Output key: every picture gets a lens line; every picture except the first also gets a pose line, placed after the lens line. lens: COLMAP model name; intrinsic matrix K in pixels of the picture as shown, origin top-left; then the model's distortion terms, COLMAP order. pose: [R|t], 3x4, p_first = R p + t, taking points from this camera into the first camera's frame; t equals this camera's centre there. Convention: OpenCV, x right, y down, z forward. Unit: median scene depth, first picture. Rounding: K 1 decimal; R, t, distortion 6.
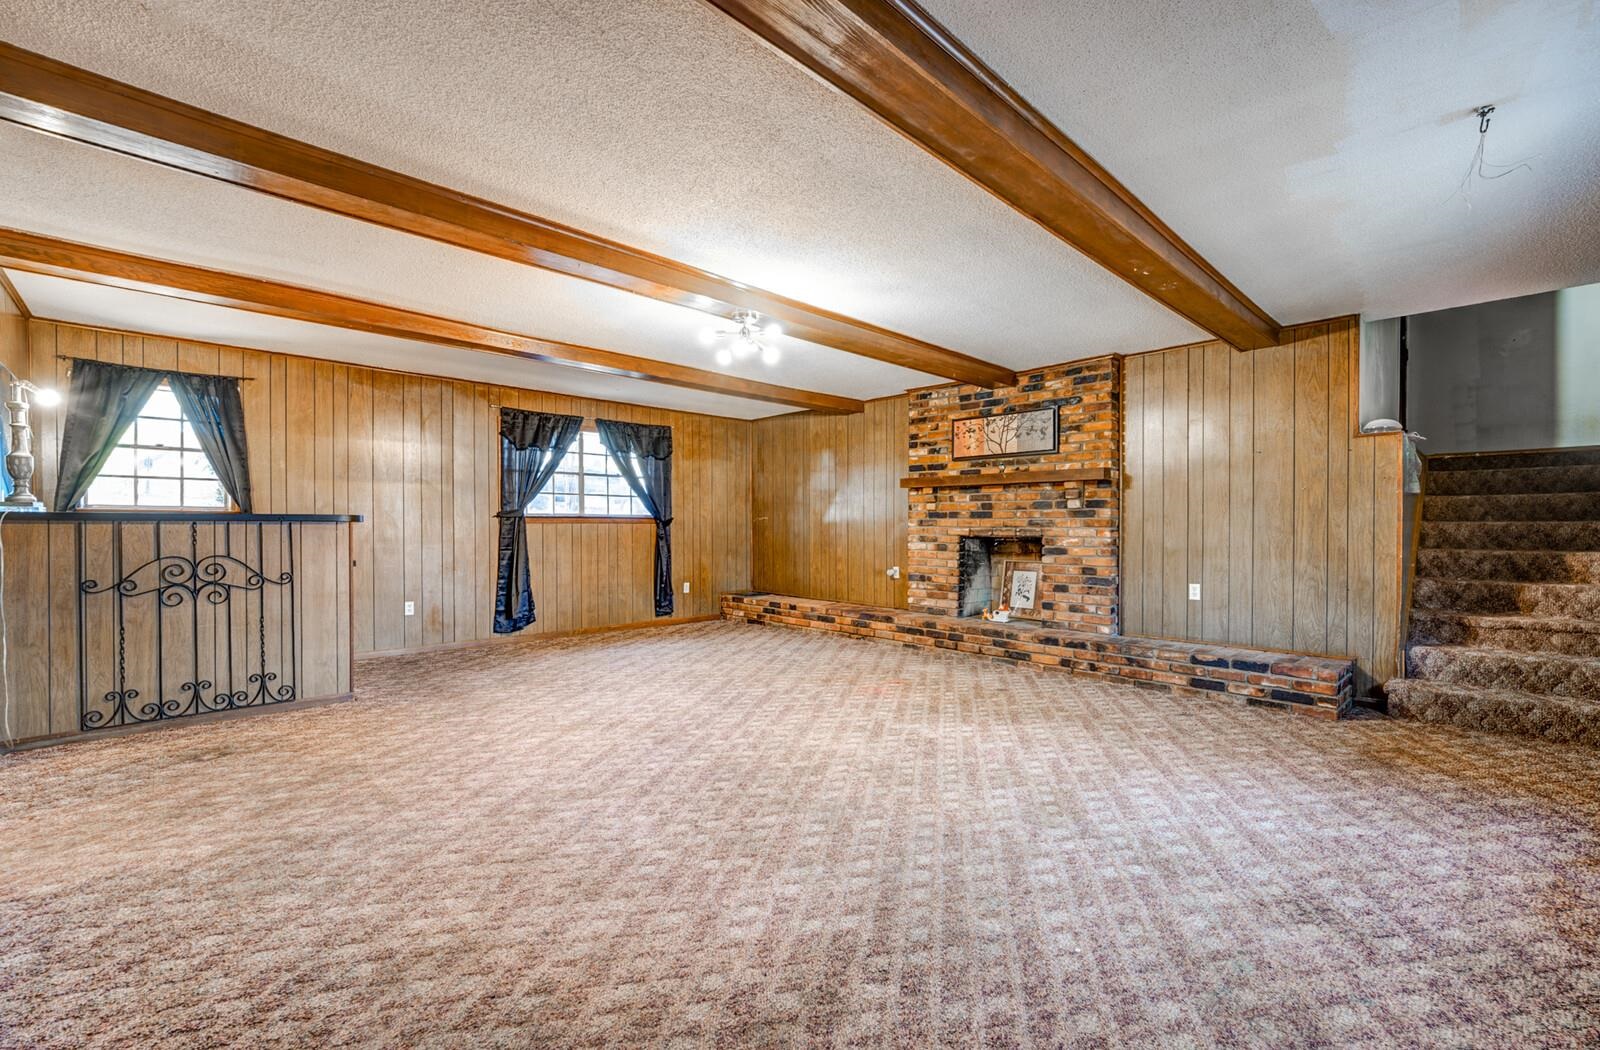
lens RADIAL K [[671.2, 0, 788.5], [0, 671.2, 528.2], [0, 0, 1]] dist [-0.007256, 0.000025]
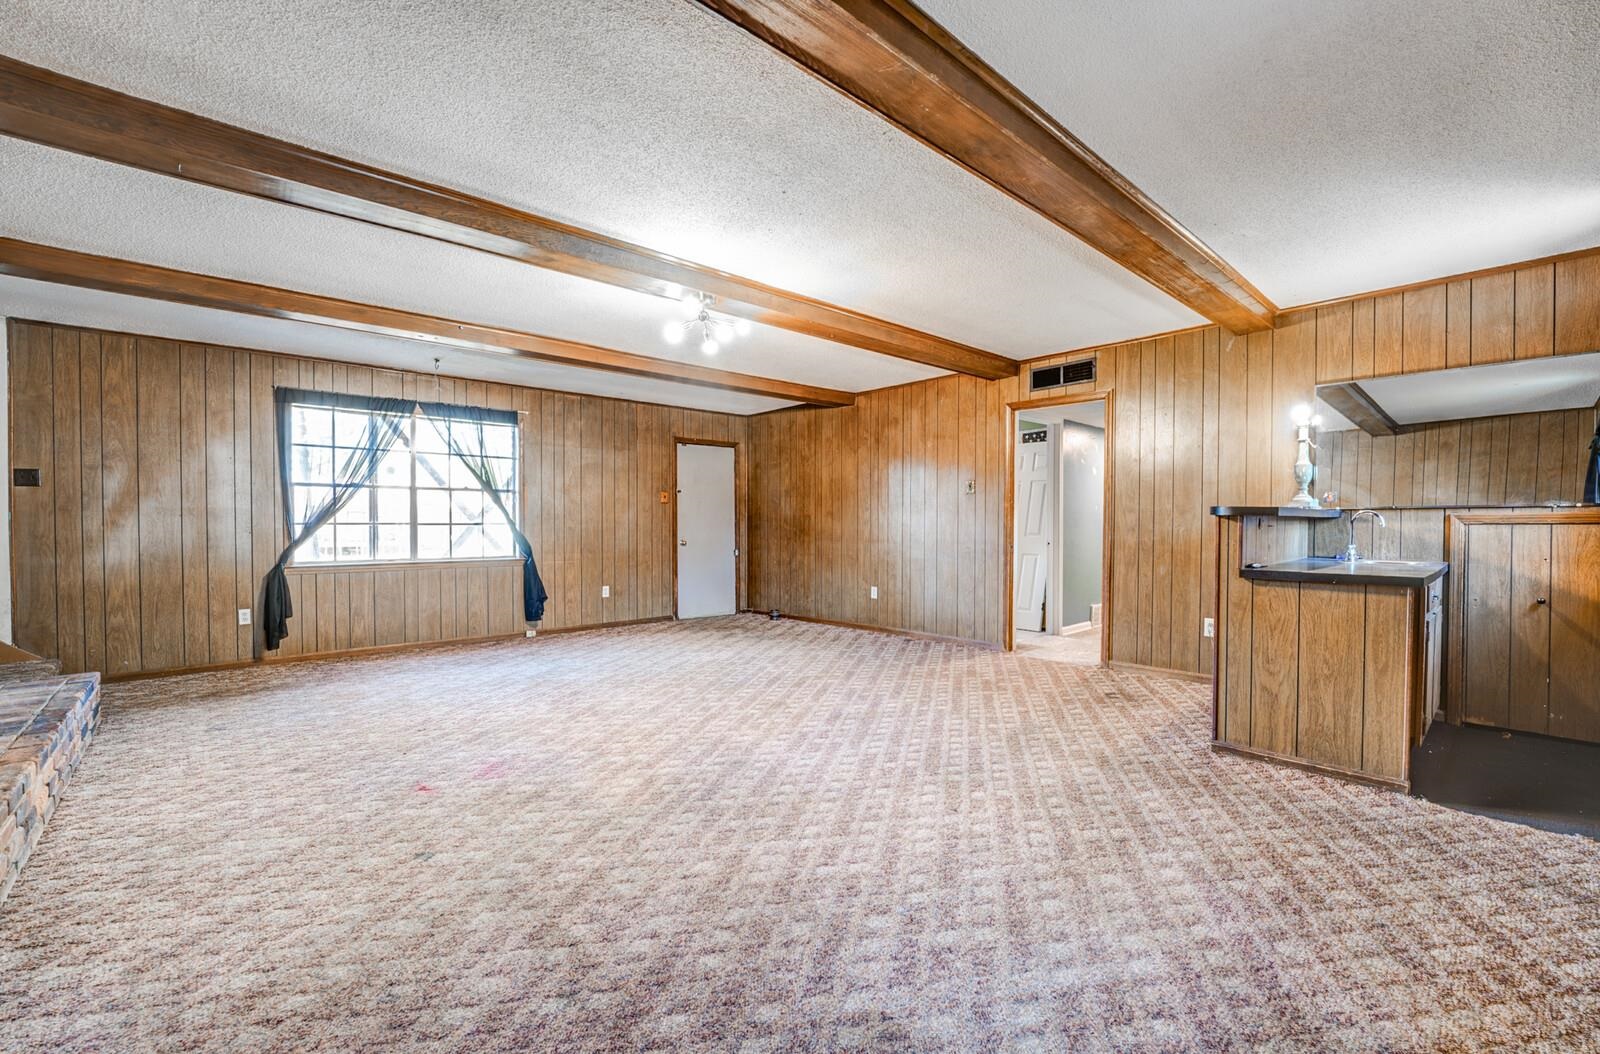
lens RADIAL K [[671.2, 0, 797.5], [0, 671.2, 530.9], [0, 0, 1]] dist [-0.007256, 0.000025]
pose [[-0.999843, -0.000198, 0.017693, -0.163073], [0.000060, 0.999894, 0.014594, -0.002923], [-0.017694, 0.014593, -0.999737, 1.475269]]
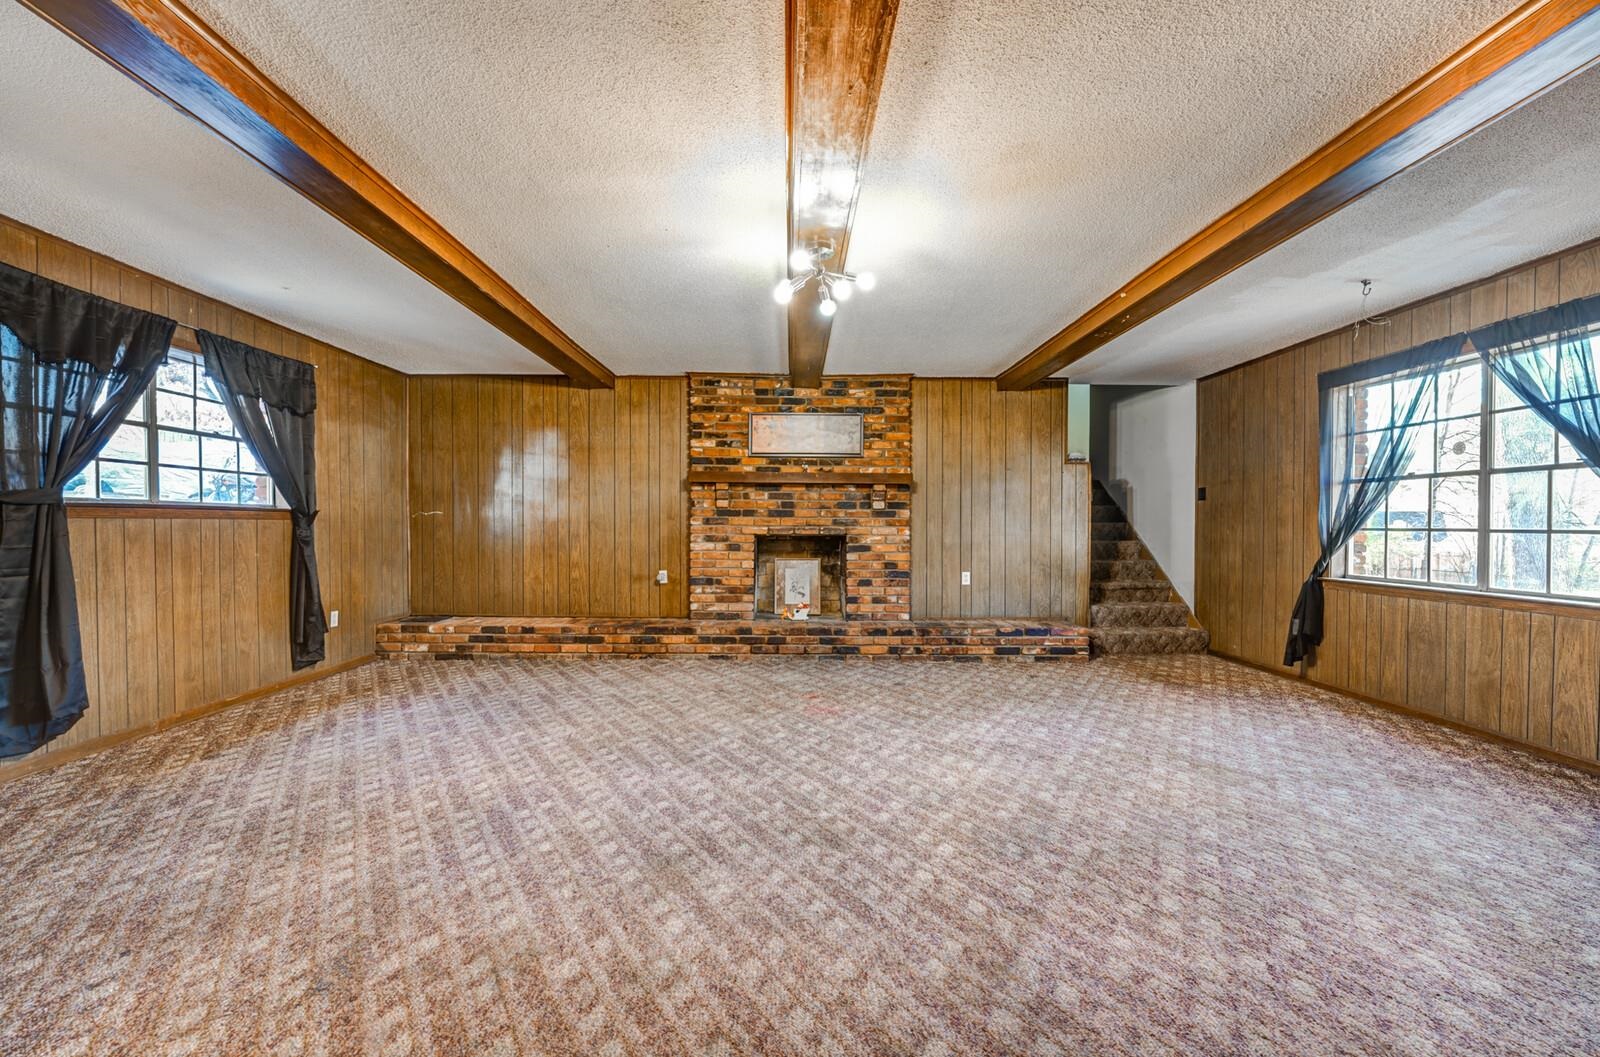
lens RADIAL K [[653.4, 0, 789.3], [0, 653.4, 527.9], [0, 0, 1]] dist [-0.020363, 0.001710]
pose [[0.682579, -0.001952, 0.730809, -0.475391], [-0.000709, 0.999994, 0.003333, -0.002221], [-0.730812, -0.002793, 0.682574, 0.394673]]
